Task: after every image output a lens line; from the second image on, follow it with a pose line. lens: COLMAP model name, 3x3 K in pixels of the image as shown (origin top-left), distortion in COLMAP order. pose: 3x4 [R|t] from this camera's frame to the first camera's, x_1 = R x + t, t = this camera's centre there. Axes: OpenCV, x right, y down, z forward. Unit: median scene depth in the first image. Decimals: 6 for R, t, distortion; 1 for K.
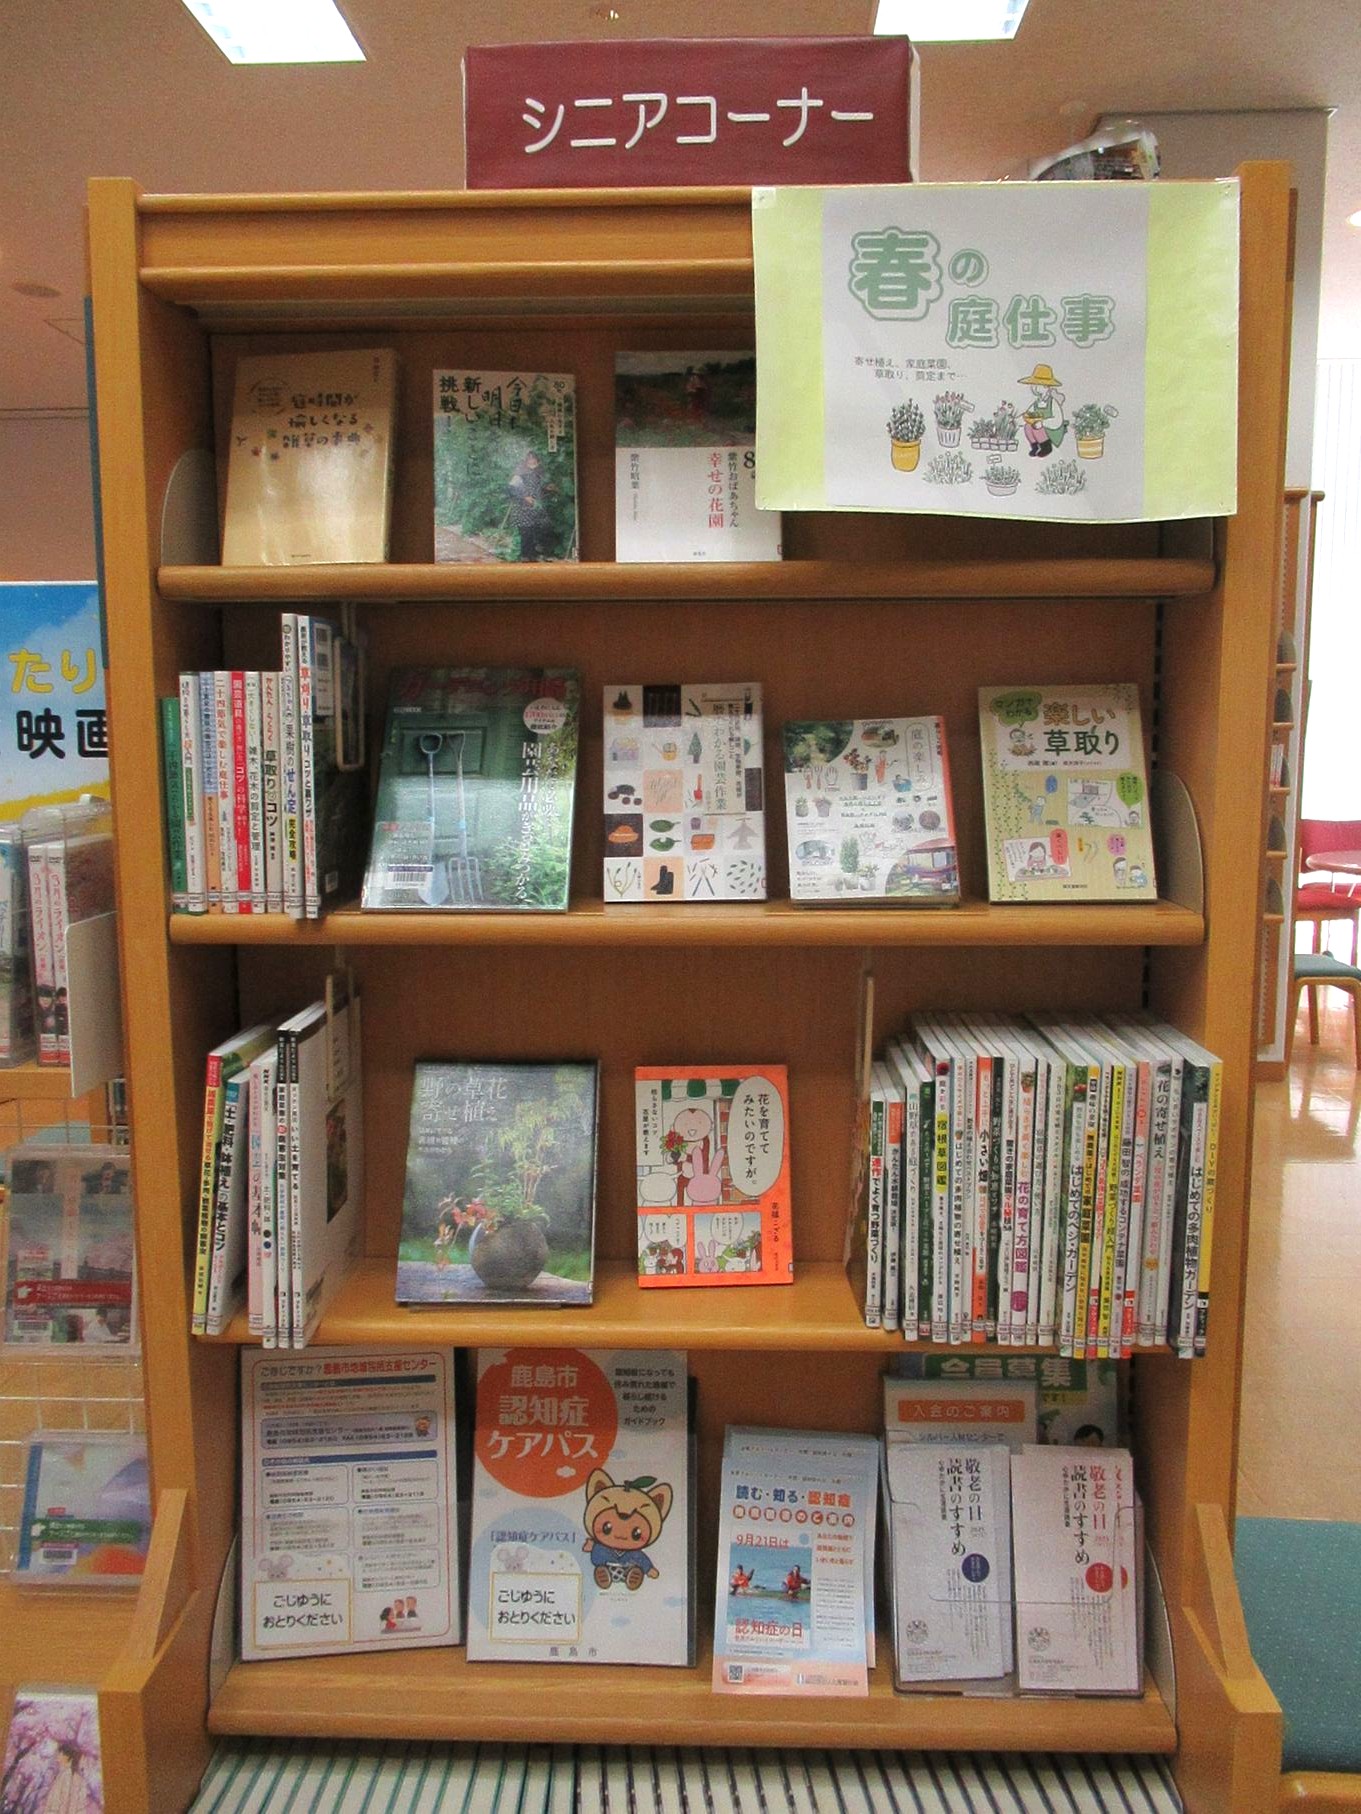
lens RADIAL K [[1427.8, 0, 683.0], [0, 1427.8, 904.3], [0, 0, 1]] dist [-0.017216, 0.012680]
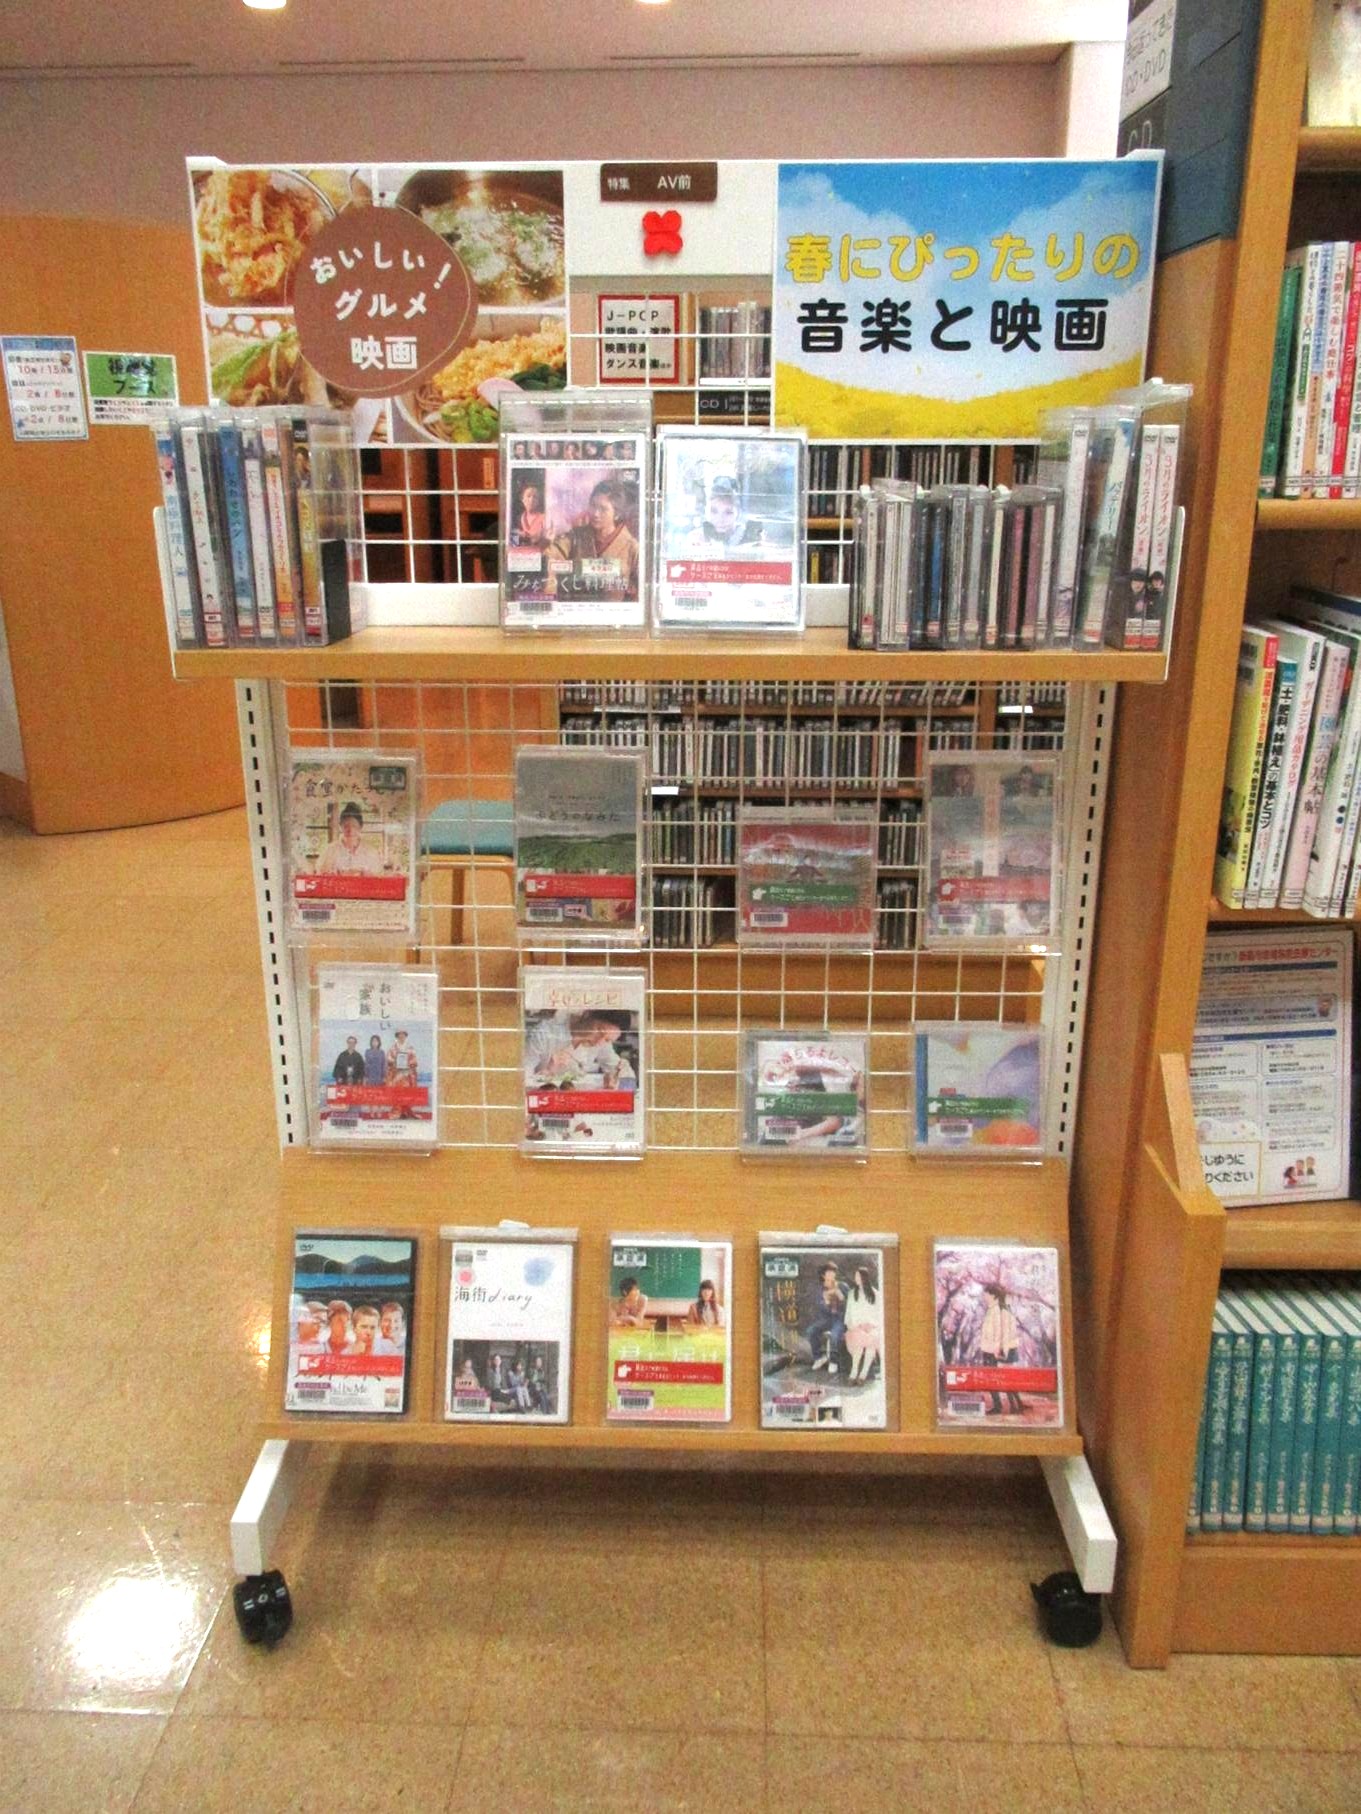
lens RADIAL K [[1427.8, 0, 680.9], [0, 1427.8, 907.8], [0, 0, 1]] dist [-0.017216, 0.012680]
pose [[0.999960, -0.002688, 0.008485, -0.691522], [0.001043, 0.982121, 0.188249, 0.090126], [-0.008839, -0.188232, 0.982085, -0.040783]]
